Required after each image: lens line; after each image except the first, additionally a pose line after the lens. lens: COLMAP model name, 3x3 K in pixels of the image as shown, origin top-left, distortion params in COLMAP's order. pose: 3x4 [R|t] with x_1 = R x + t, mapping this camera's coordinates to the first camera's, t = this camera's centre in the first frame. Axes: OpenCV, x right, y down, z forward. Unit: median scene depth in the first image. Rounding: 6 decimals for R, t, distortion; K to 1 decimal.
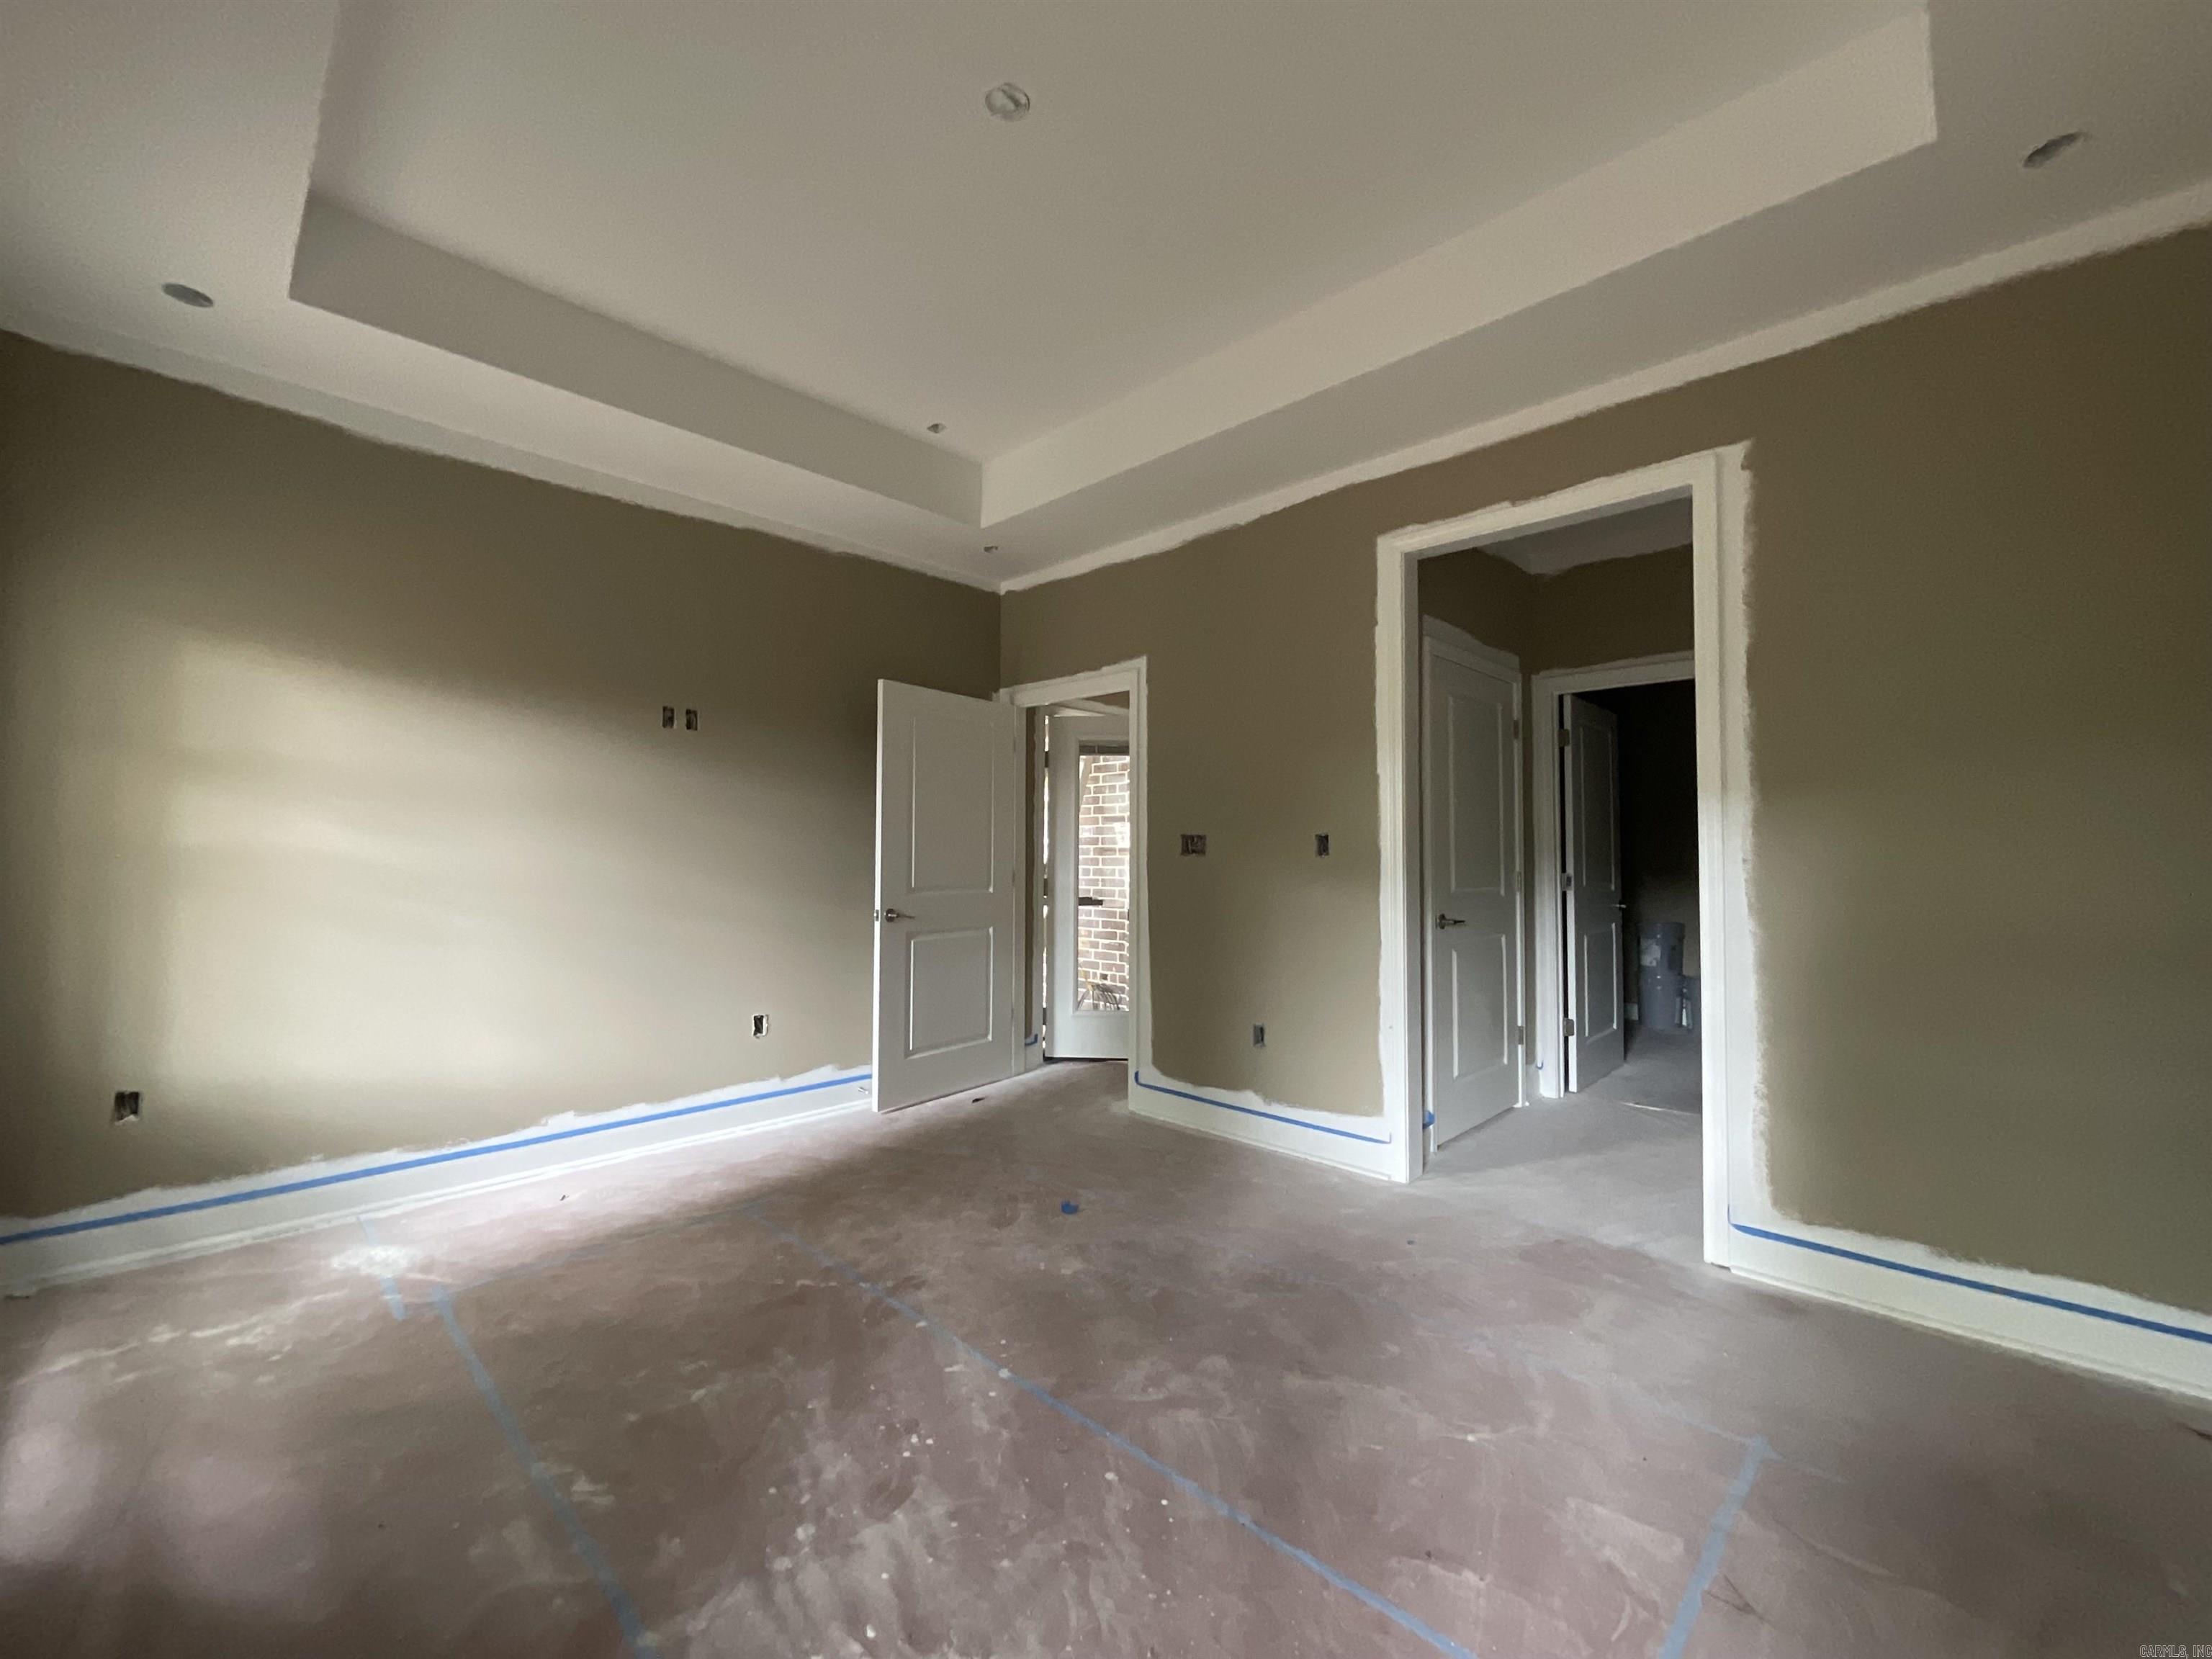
lens RADIAL K [[905.9, 0, 1089.1], [0, 905.9, 828.8], [0, 0, 1]] dist [-0.000917, -0.000306]
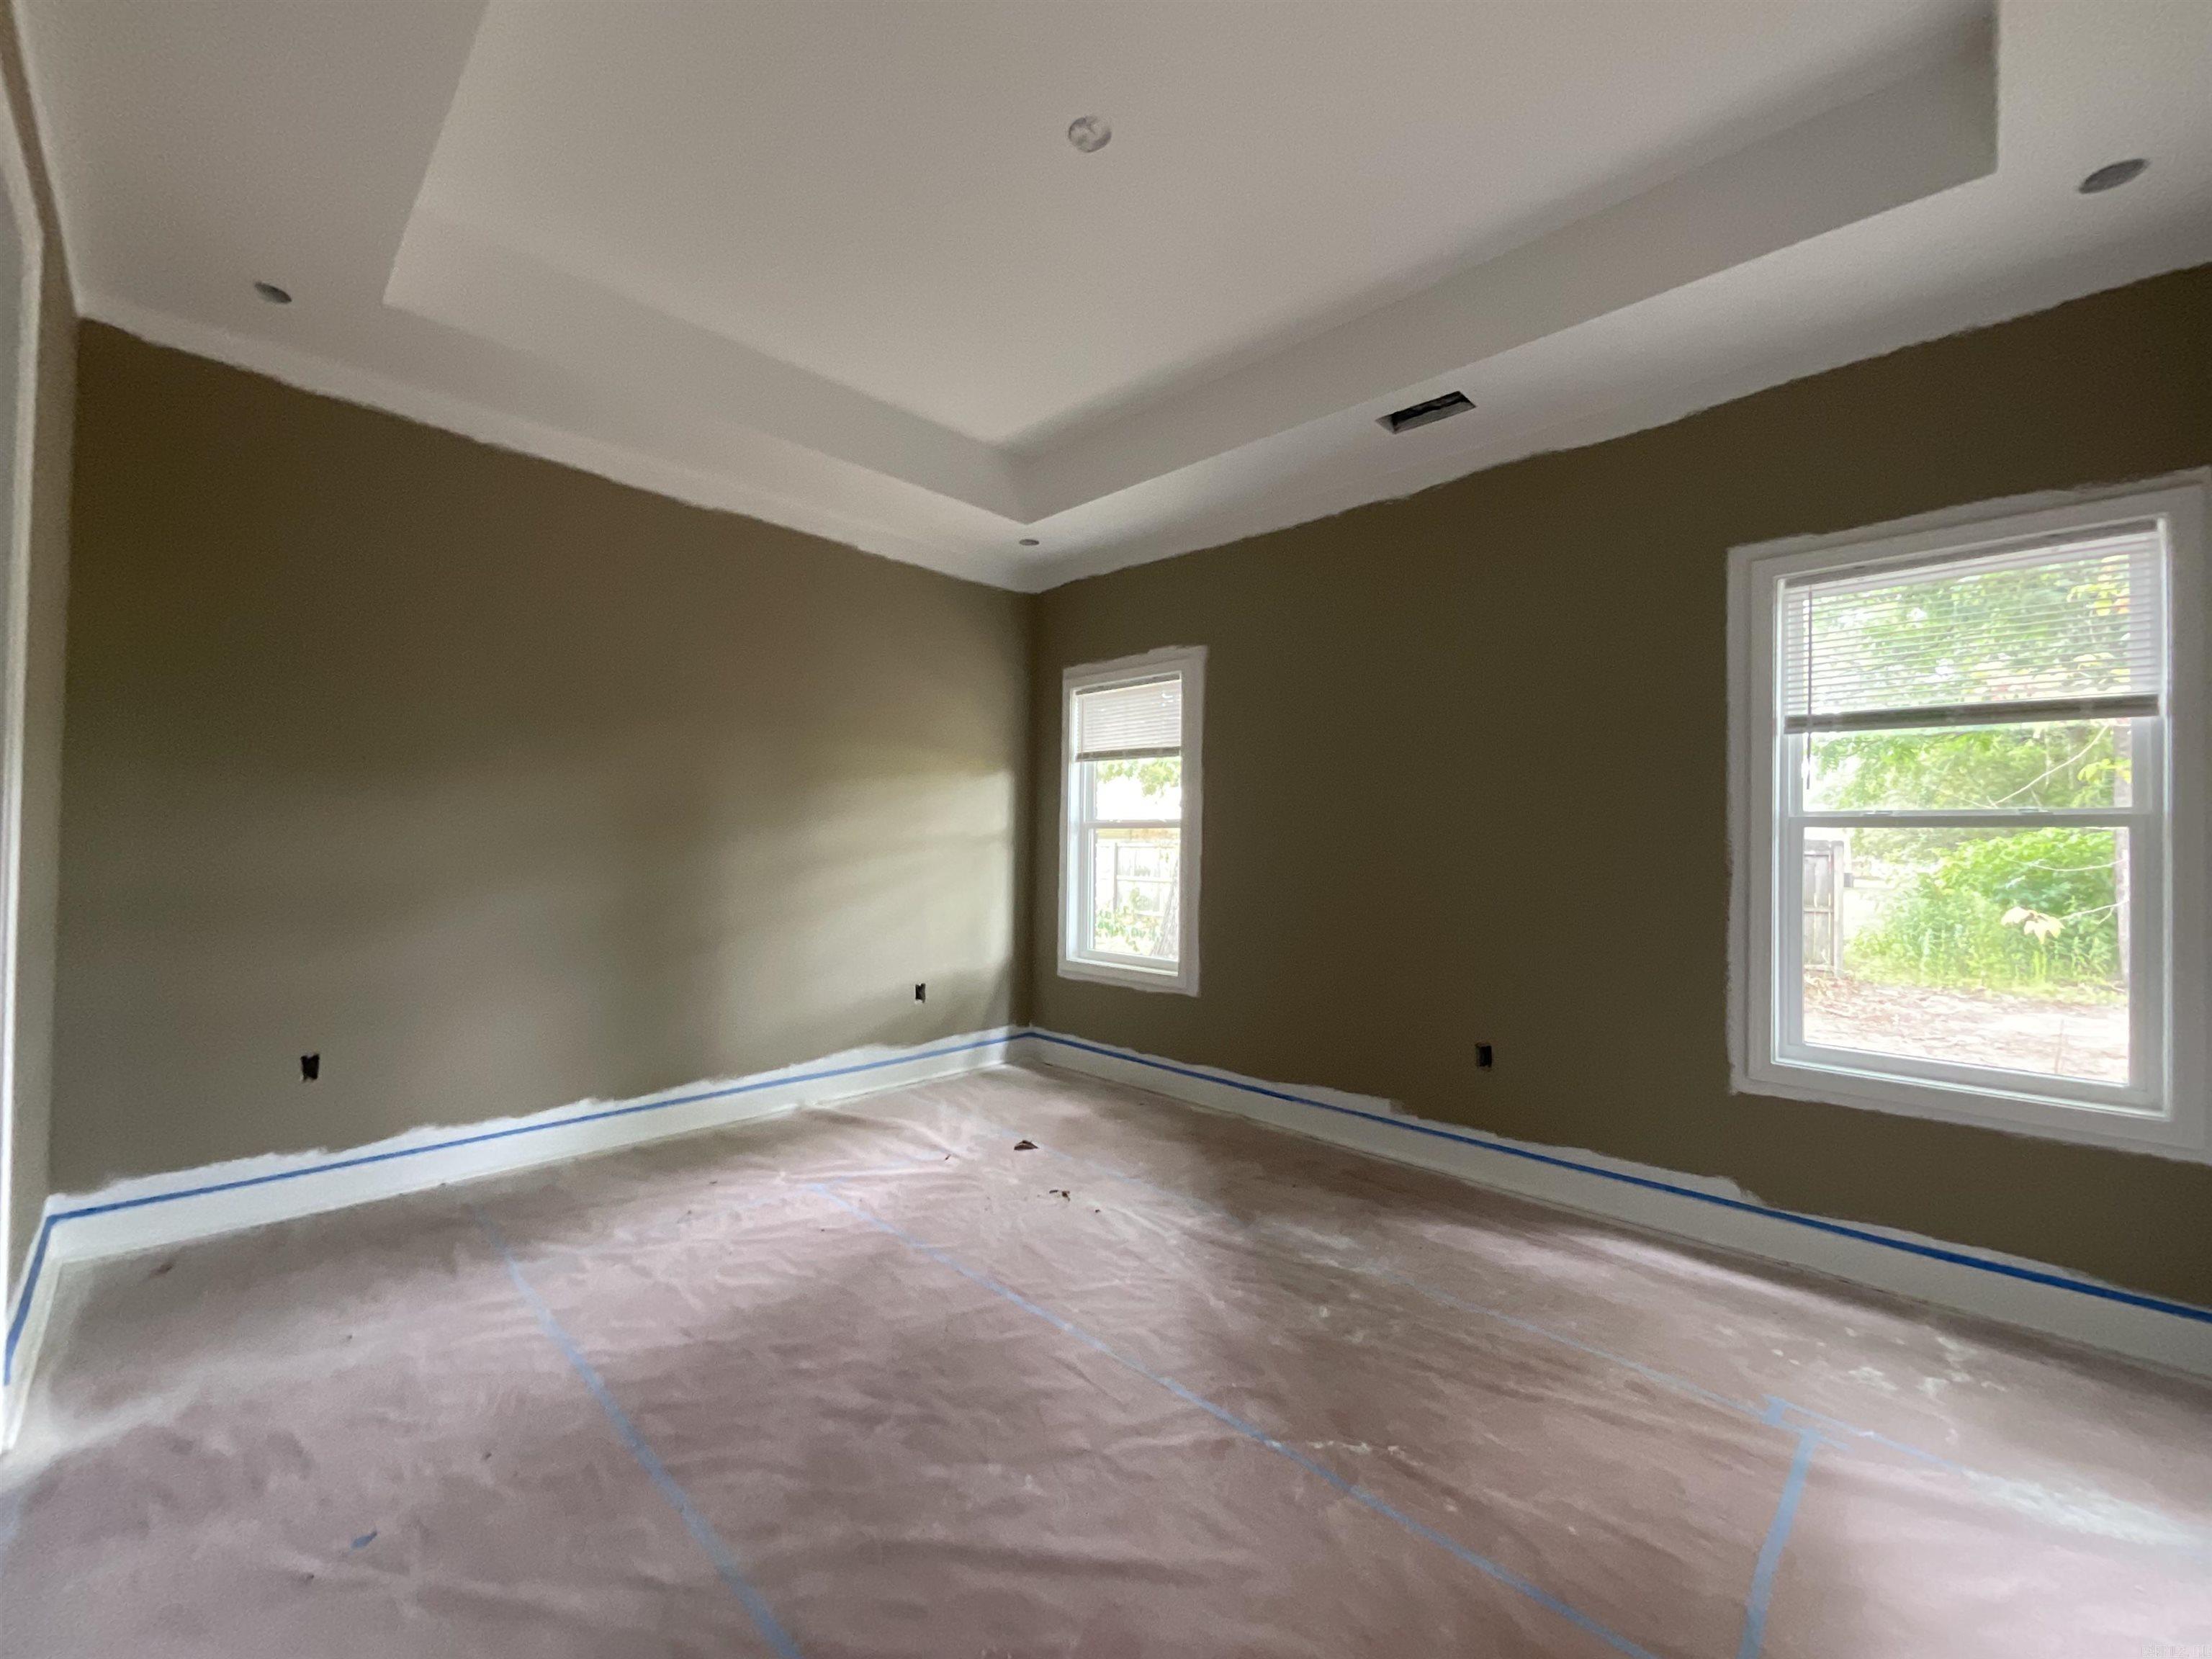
lens RADIAL K [[905.9, 0, 1089.1], [0, 905.9, 828.8], [0, 0, 1]] dist [-0.000917, -0.000306]
pose [[-0.999792, -0.016221, 0.012380, -0.120309], [-0.016902, 0.998229, -0.057040, 0.061840], [-0.011432, -0.057238, -0.998295, 2.084046]]
